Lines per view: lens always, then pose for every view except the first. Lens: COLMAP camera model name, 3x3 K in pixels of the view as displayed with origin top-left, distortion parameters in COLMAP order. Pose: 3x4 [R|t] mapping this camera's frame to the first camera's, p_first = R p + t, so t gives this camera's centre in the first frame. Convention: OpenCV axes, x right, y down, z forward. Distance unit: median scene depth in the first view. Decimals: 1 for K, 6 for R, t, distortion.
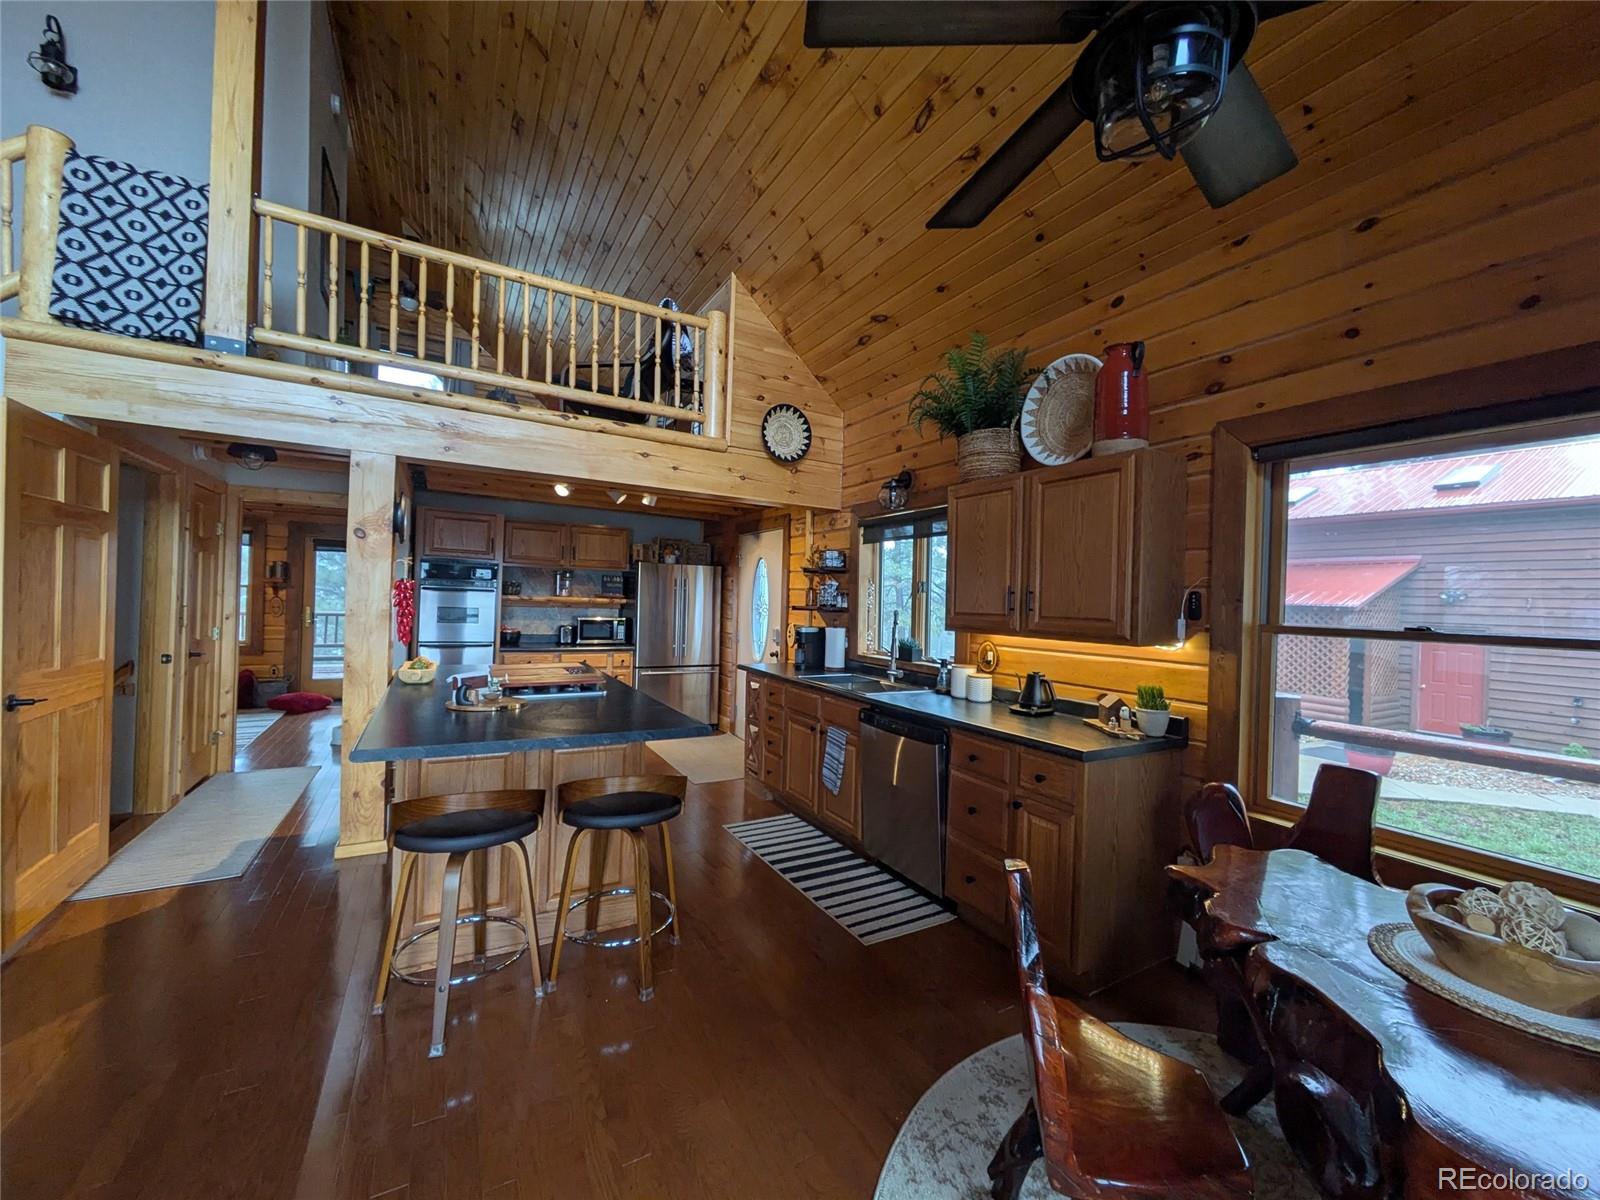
lens RADIAL K [[631.1, 0, 800.0], [0, 631.1, 600.0], [0, 0, 1]] dist [0.000340, 0.000801]
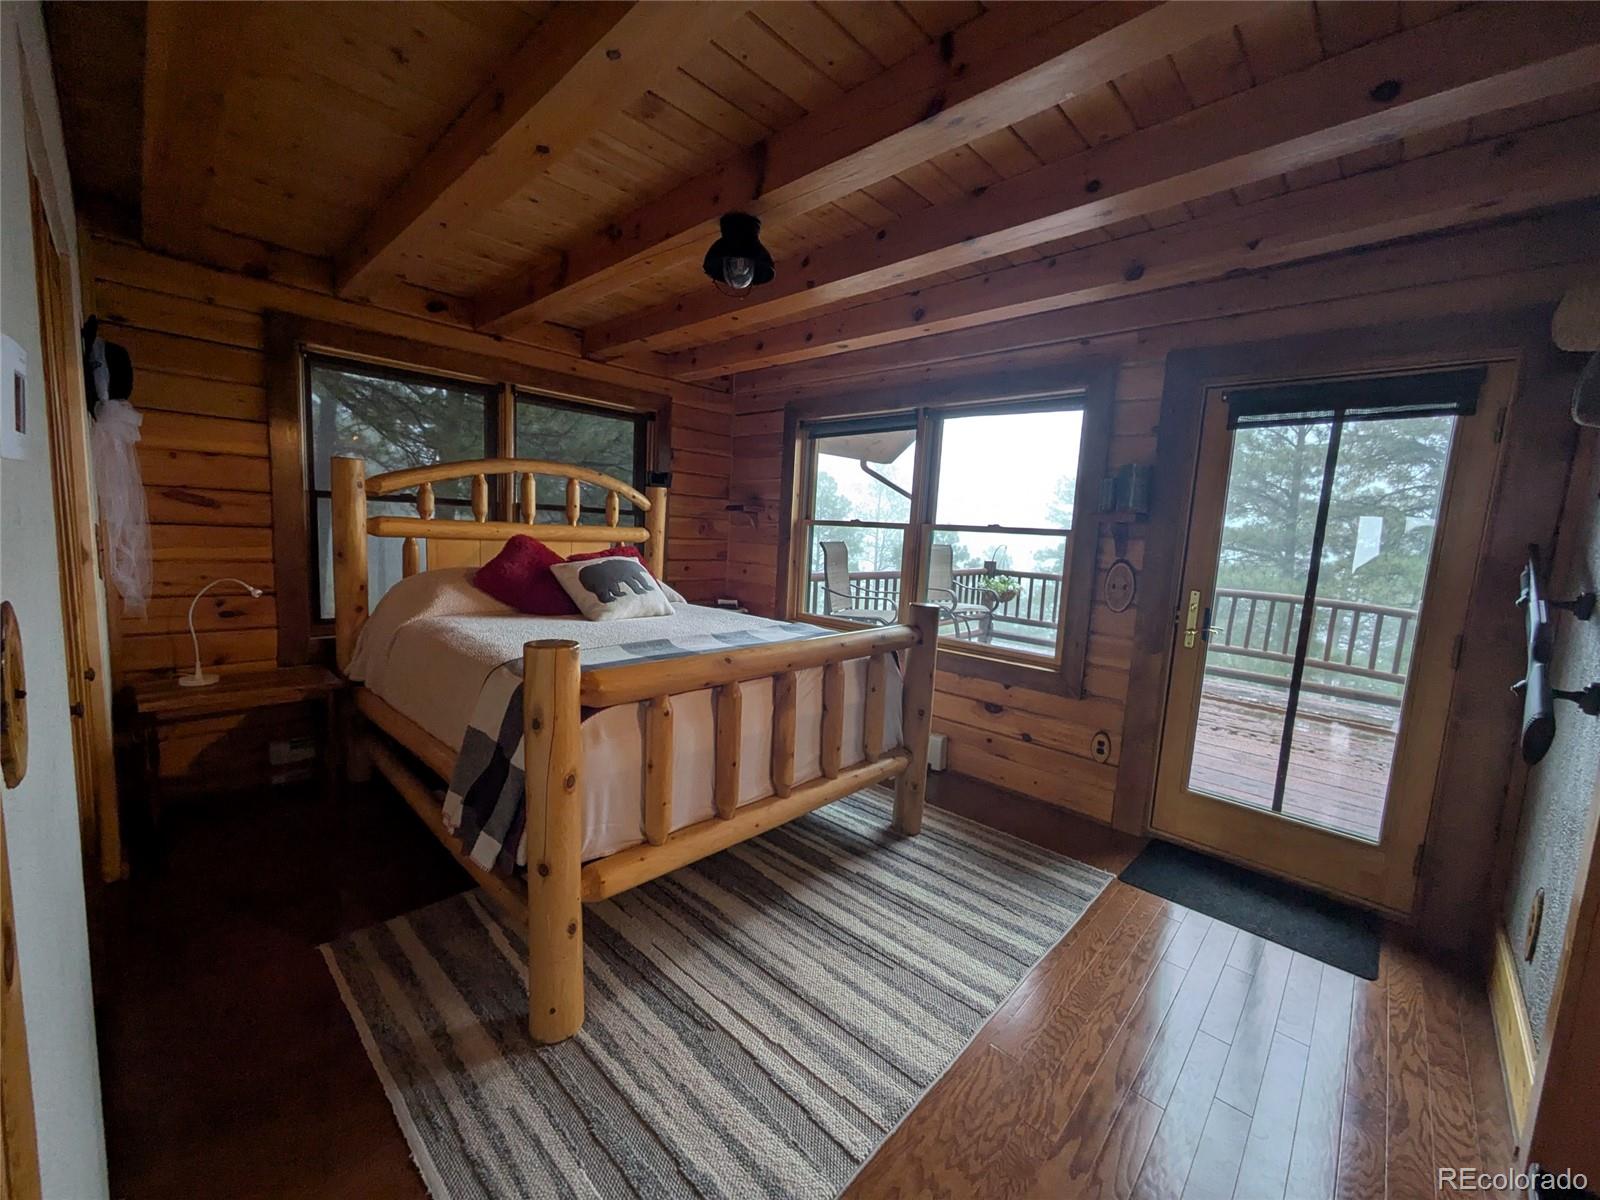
lens RADIAL K [[631.1, 0, 800.0], [0, 631.1, 600.0], [0, 0, 1]] dist [0.000340, 0.000801]
pose [[0.323412, 0.102134, -0.940730, -1.038694], [-0.045046, 0.994693, 0.092507, -0.016215], [0.945185, 0.012459, 0.326296, 1.355073]]
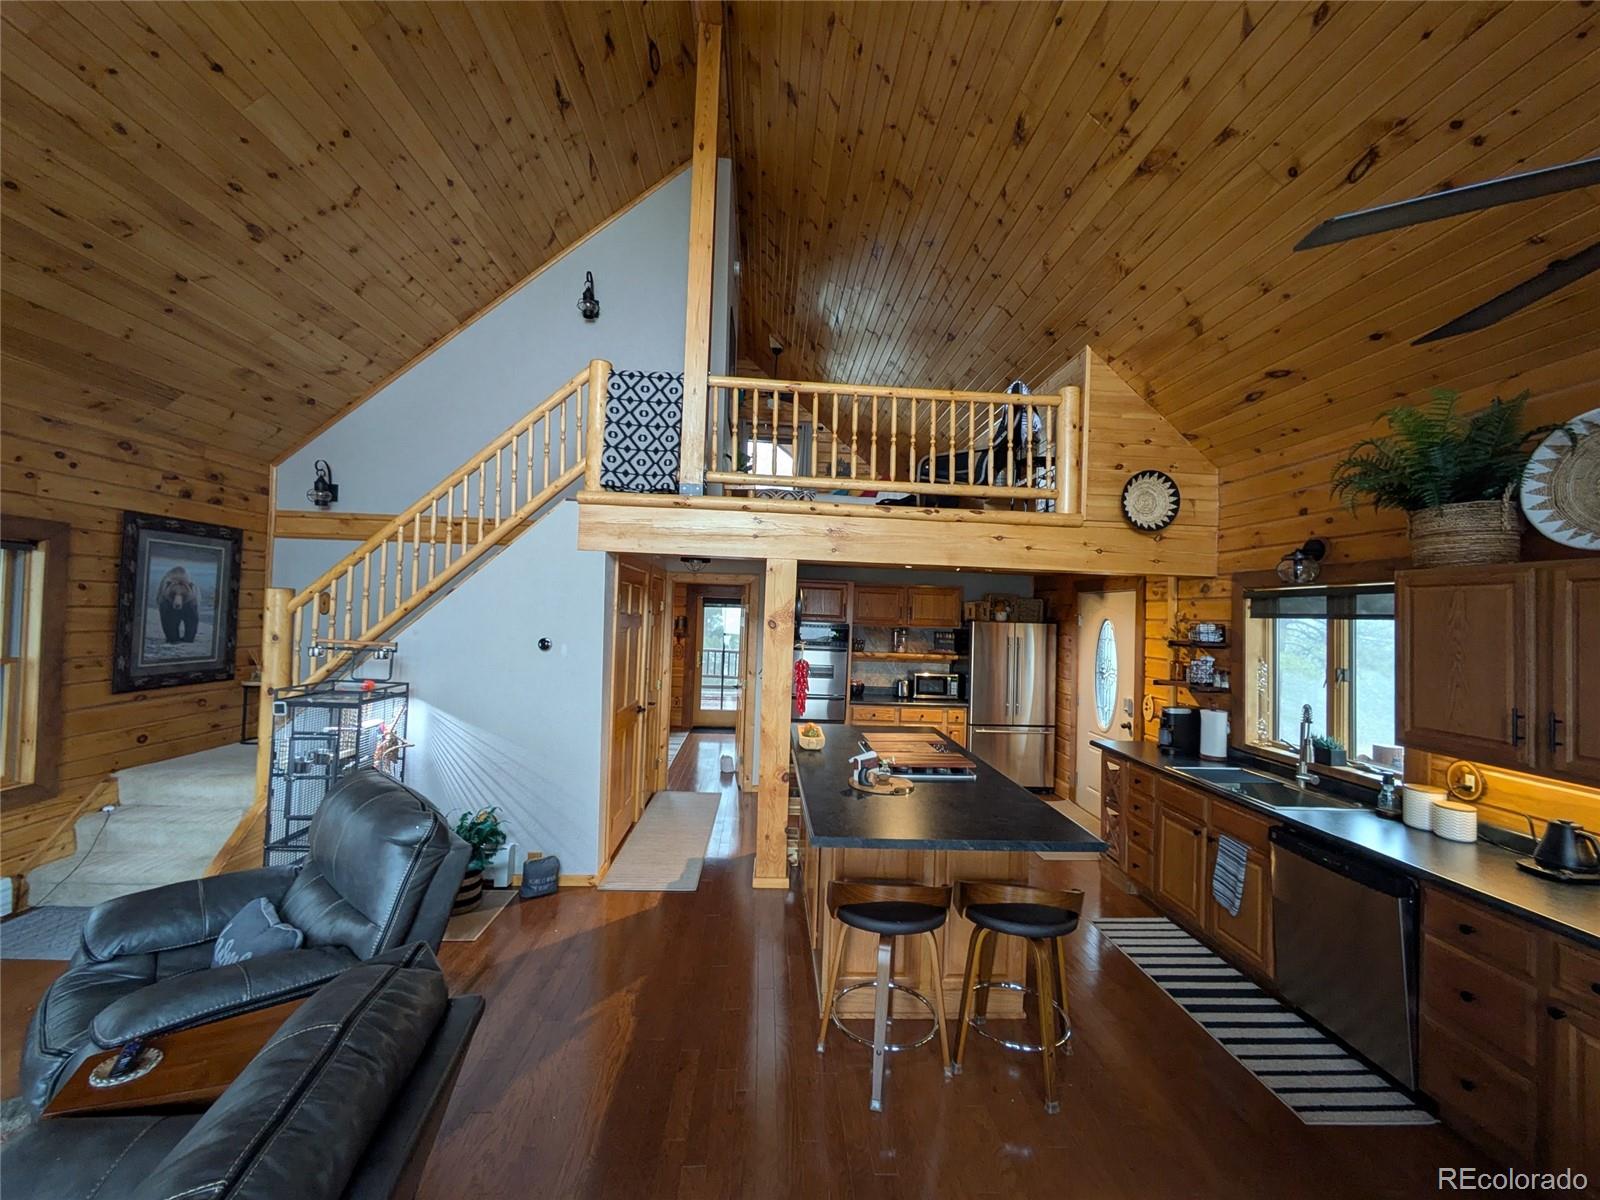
lens RADIAL K [[631.1, 0, 800.0], [0, 631.1, 600.0], [0, 0, 1]] dist [0.000340, 0.000801]
pose [[0.896460, -0.012552, -0.442948, -0.086931], [-0.004030, 0.999327, -0.036473, -0.095261], [0.443107, 0.034482, 0.895805, -0.075533]]
